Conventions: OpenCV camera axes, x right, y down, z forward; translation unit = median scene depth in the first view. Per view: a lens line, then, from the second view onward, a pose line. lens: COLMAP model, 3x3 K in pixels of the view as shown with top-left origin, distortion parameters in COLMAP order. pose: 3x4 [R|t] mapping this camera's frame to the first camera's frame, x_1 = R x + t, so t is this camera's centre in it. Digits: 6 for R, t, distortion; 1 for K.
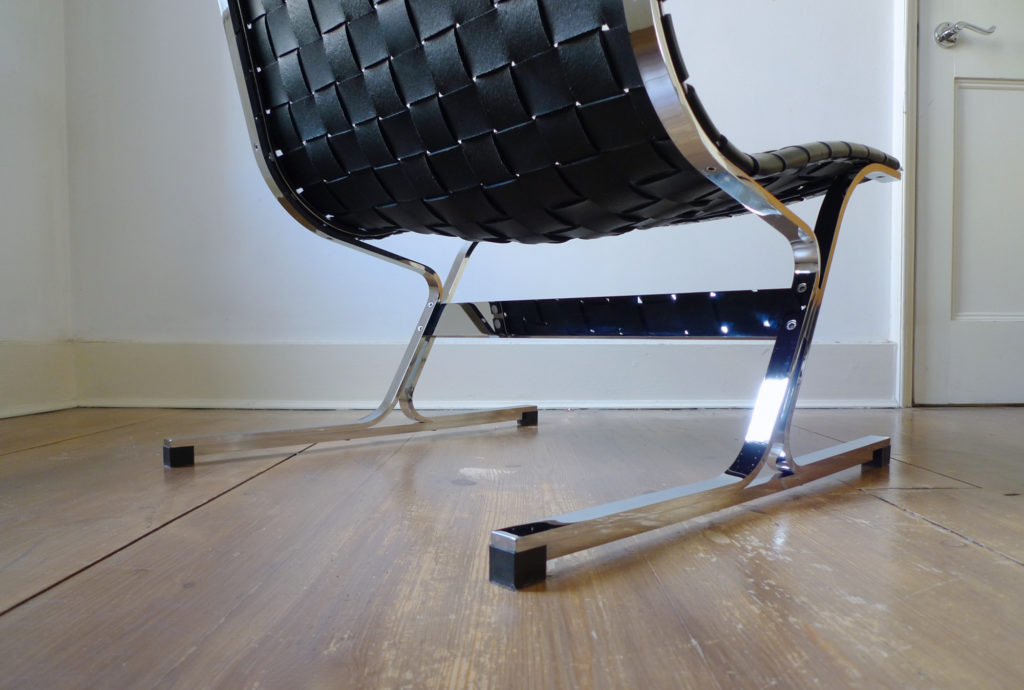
lens RADIAL K [[734.4, 0, 513.4], [0, 734.4, 381.2], [0, 0, 1]] dist [-0.033936, -0.002493]
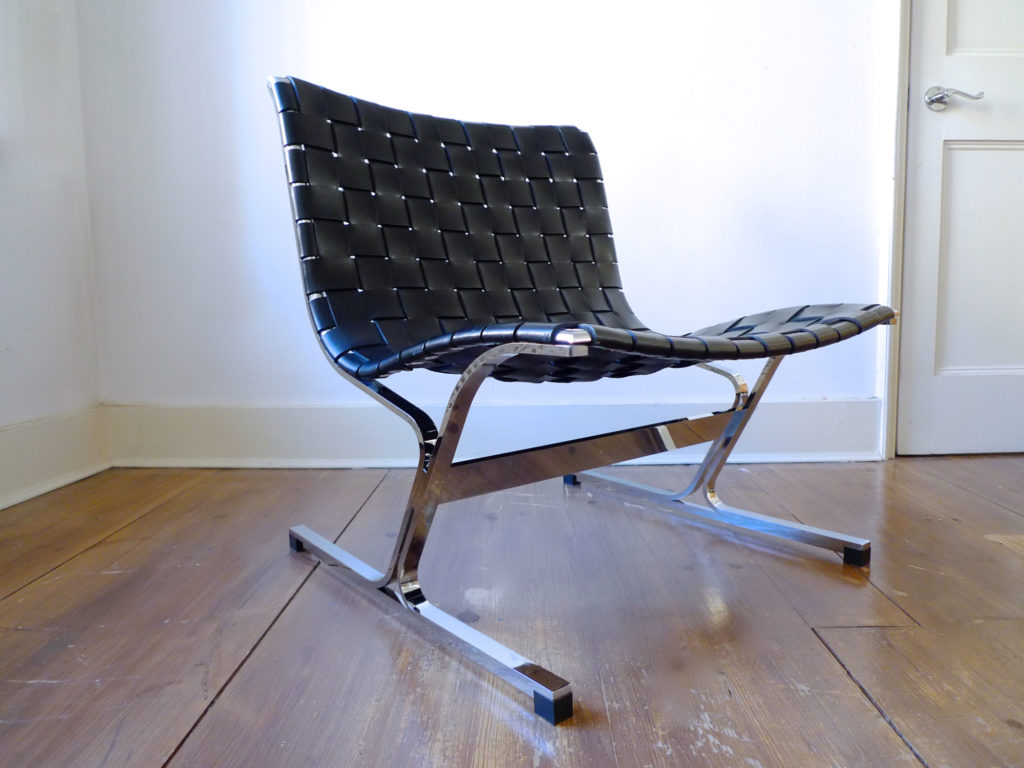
lens RADIAL K [[740.0, 0, 515.5], [0, 740.0, 379.5], [0, 0, 1]] dist [-0.034030, -0.004323]
pose [[0.999854, -0.010306, -0.013640, 0.024587], [0.011077, 0.998271, 0.057727, -0.287930], [0.013022, -0.057869, 0.998239, -0.125511]]
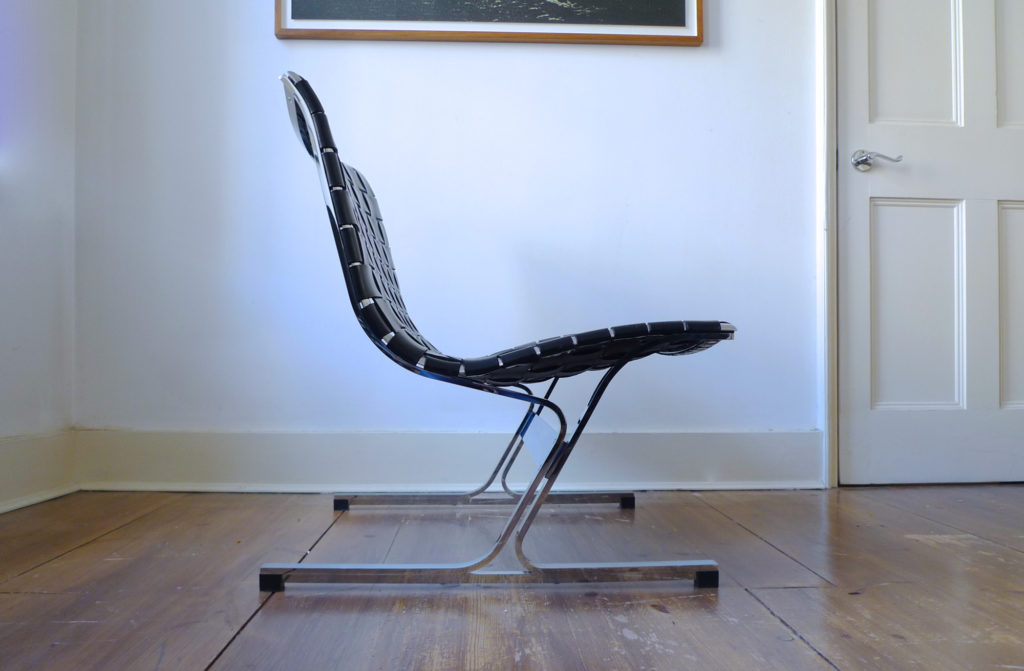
lens RADIAL K [[812.4, 0, 511.6], [0, 812.4, 359.4], [0, 0, 1]] dist [-0.038902, 0.002632]
pose [[0.998913, 0.003991, 0.046448, -0.025902], [-0.001165, 0.998154, -0.060715, -0.168272], [-0.046604, 0.060594, 0.997074, -0.452049]]
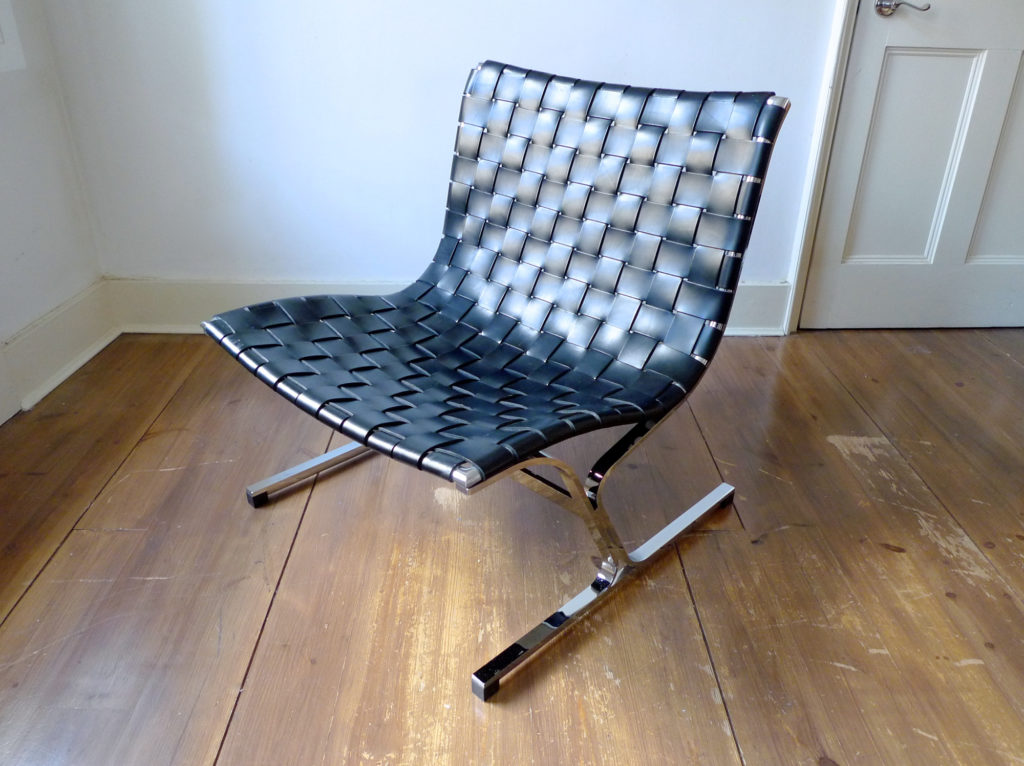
lens RADIAL K [[767.7, 0, 512.0], [0, 767.7, 383.0], [0, 0, 1]] dist [-0.034022, -0.000828]
pose [[0.999648, 0.003166, 0.026352, 0.051134], [-0.013630, 0.913175, 0.407340, -0.809632], [-0.022775, -0.407555, 0.912897, -0.436782]]
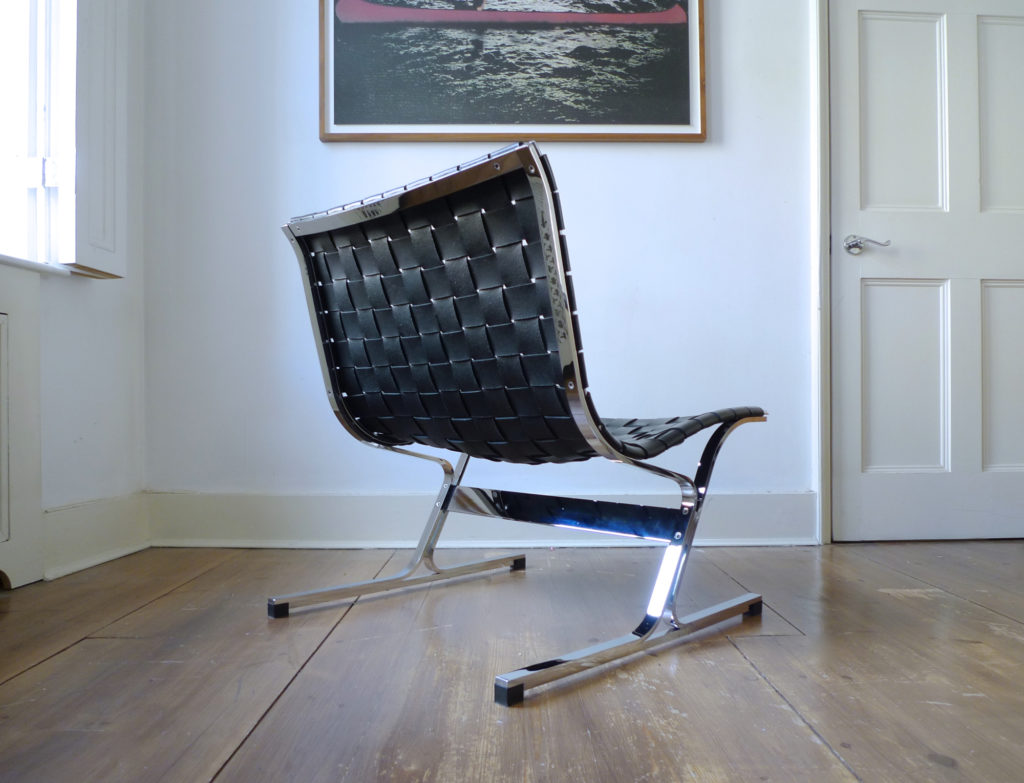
lens RADIAL K [[793.4, 0, 519.7], [0, 793.4, 415.6], [0, 0, 1]] dist [-0.037456, 0.000597]
pose [[0.999879, -0.000599, 0.015566, 0.001242], [0.001436, 0.998552, -0.053773, -0.217402], [-0.015511, 0.053789, 0.998432, -0.661159]]
